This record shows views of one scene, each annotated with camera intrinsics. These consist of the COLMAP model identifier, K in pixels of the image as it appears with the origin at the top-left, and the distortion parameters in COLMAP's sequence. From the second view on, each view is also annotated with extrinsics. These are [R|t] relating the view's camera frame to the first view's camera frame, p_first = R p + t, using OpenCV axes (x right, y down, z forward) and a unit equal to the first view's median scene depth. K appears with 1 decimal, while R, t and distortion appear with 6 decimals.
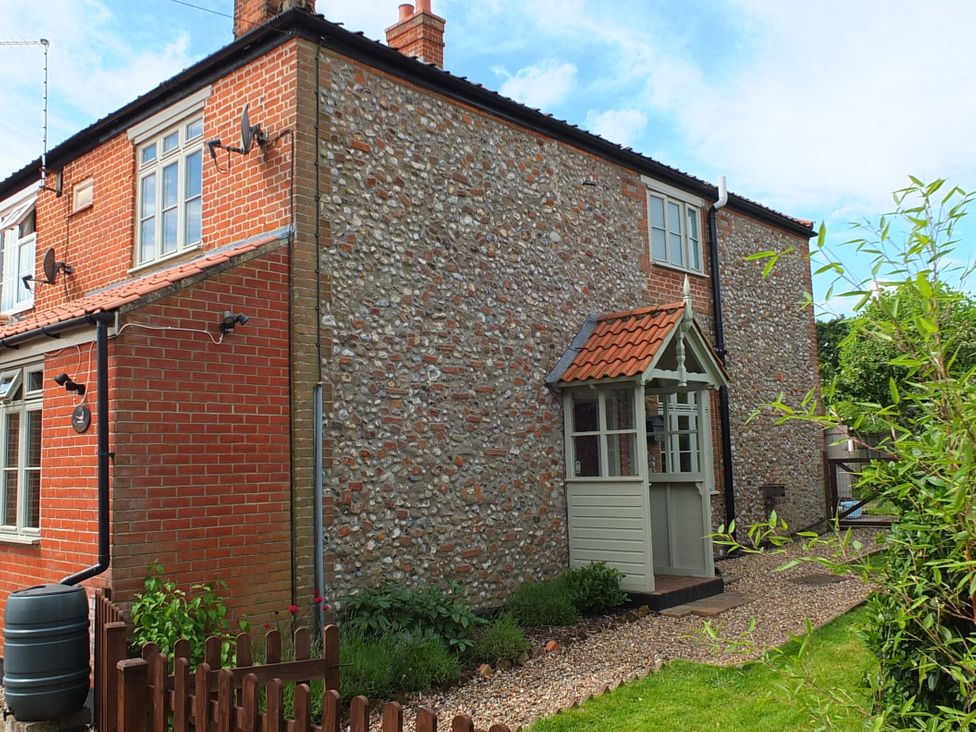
lens RADIAL K [[892.8, 0, 488.0], [0, 892.8, 366.0], [0, 0, 1]] dist [-0.011161, -0.006466]
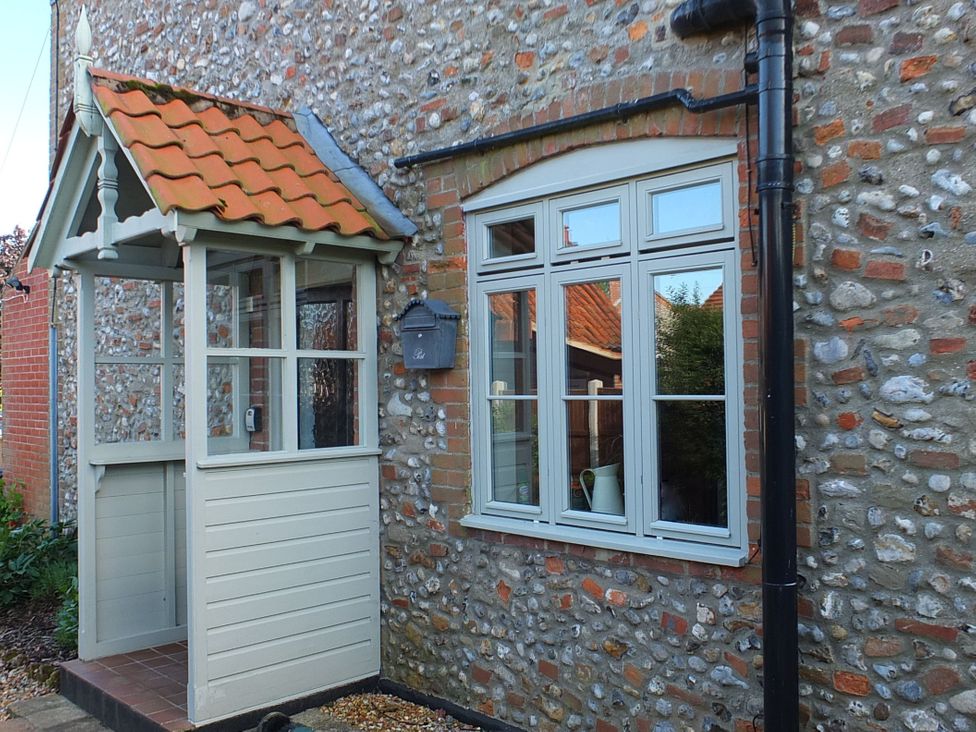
lens RADIAL K [[892.8, 0, 488.0], [0, 892.8, 366.0], [0, 0, 1]] dist [-0.011161, -0.006466]
pose [[-0.064296, 0.009399, -0.997887, 0.610931], [0.113211, 0.993569, 0.002063, 0.091522], [0.991488, -0.112839, -0.064947, 1.135905]]
